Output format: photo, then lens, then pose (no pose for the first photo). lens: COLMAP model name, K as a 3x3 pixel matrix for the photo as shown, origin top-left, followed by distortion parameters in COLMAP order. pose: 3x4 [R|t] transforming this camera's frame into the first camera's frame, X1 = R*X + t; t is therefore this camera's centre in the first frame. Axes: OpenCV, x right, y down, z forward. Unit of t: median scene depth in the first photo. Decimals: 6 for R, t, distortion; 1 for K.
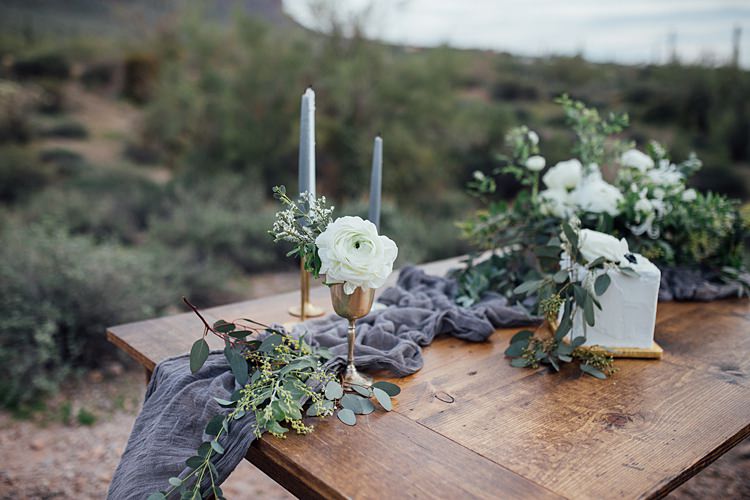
lens RADIAL K [[722.1, 0, 375.0], [0, 722.1, 250.0], [0, 0, 1]] dist [-0.033581, 0.019470]
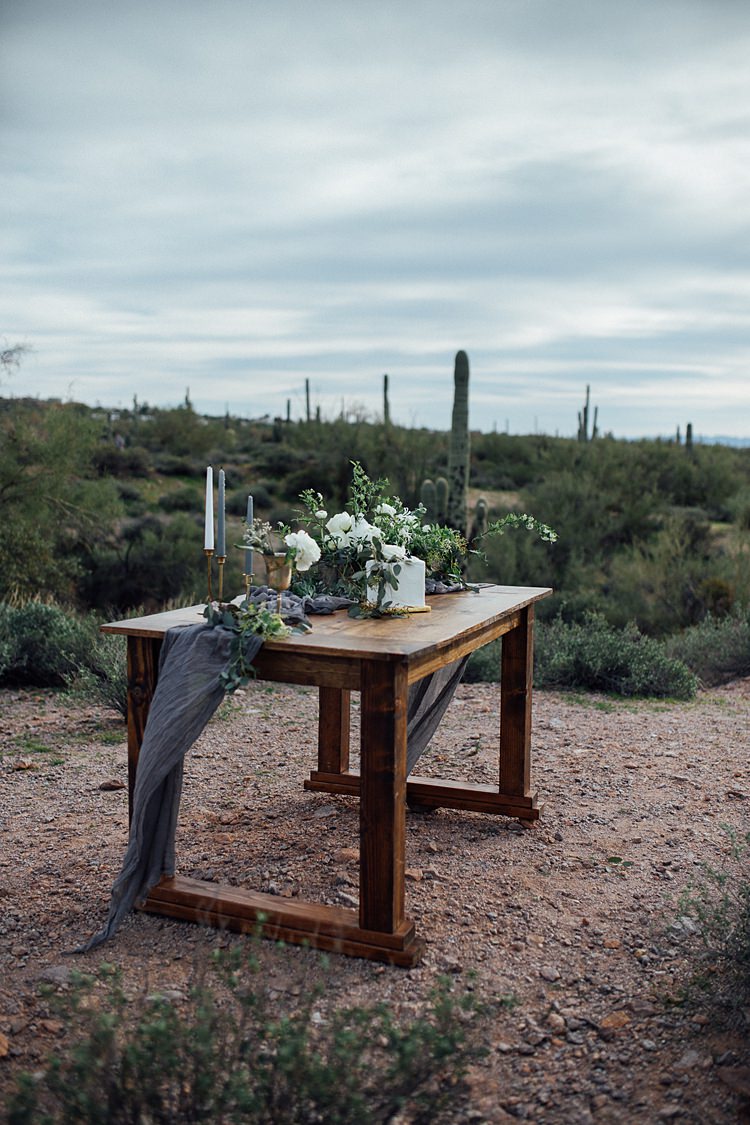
lens RADIAL K [[1083.2, 0, 375.0], [0, 1083.2, 562.5], [0, 0, 1]] dist [-0.033581, 0.019470]
pose [[0.903462, -0.059307, 0.424546, -0.631615], [0.111528, 0.988797, -0.099209, 0.209249], [-0.413906, 0.136980, 0.899954, -1.012076]]
